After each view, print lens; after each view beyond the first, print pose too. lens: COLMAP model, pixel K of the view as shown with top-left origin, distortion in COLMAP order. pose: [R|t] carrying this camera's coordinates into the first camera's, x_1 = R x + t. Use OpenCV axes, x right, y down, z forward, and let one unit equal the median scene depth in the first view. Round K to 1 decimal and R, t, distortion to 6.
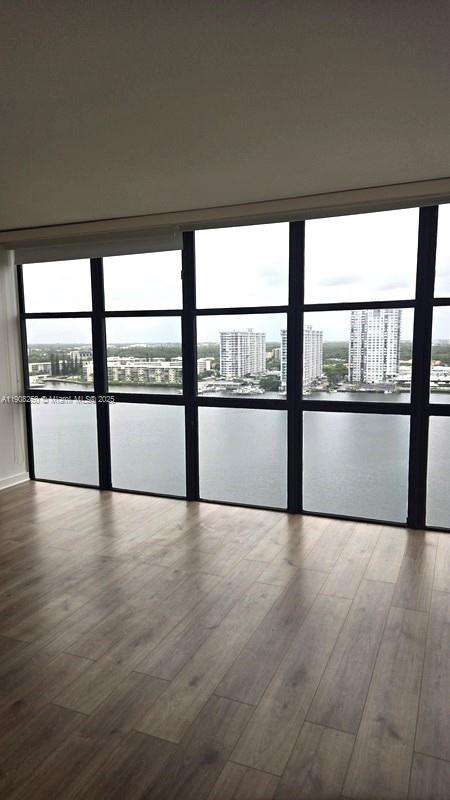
lens RADIAL K [[541.6, 0, 226.3], [0, 541.6, 414.1], [0, 0, 1]] dist [0.078451, -0.067200]
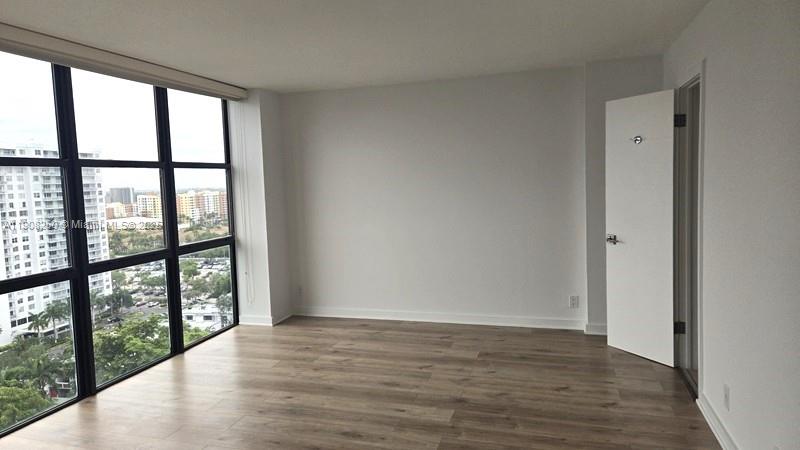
lens RADIAL K [[541.6, 0, 394.9], [0, 541.6, 225.1], [0, 0, 1]] dist [0.078451, -0.067200]
pose [[-0.107630, -0.071406, 0.991623, -0.780588], [0.170507, 0.981313, 0.089171, -0.078723], [-0.979461, 0.178677, -0.093443, 0.548866]]
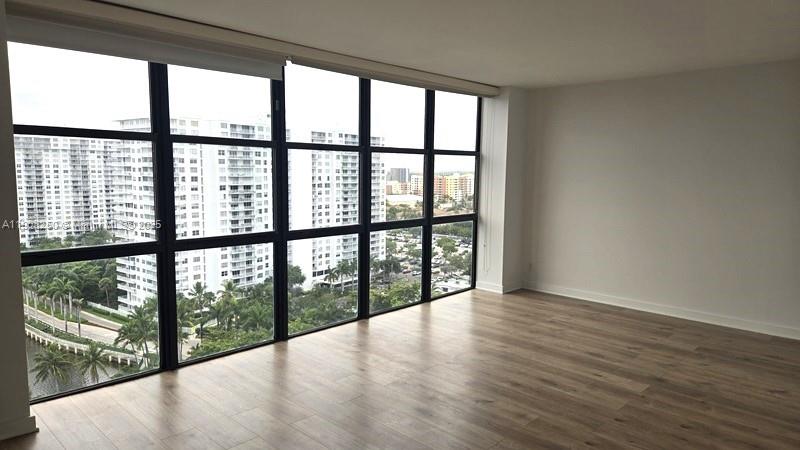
lens RADIAL K [[539.7, 0, 410.4], [0, 539.7, 227.7], [0, 0, 1]] dist [0.060322, -0.000678]
pose [[0.326673, -0.090316, 0.940812, -0.937136], [0.113372, 0.991981, 0.055863, -0.069609], [-0.938313, 0.088413, 0.334293, 0.484163]]
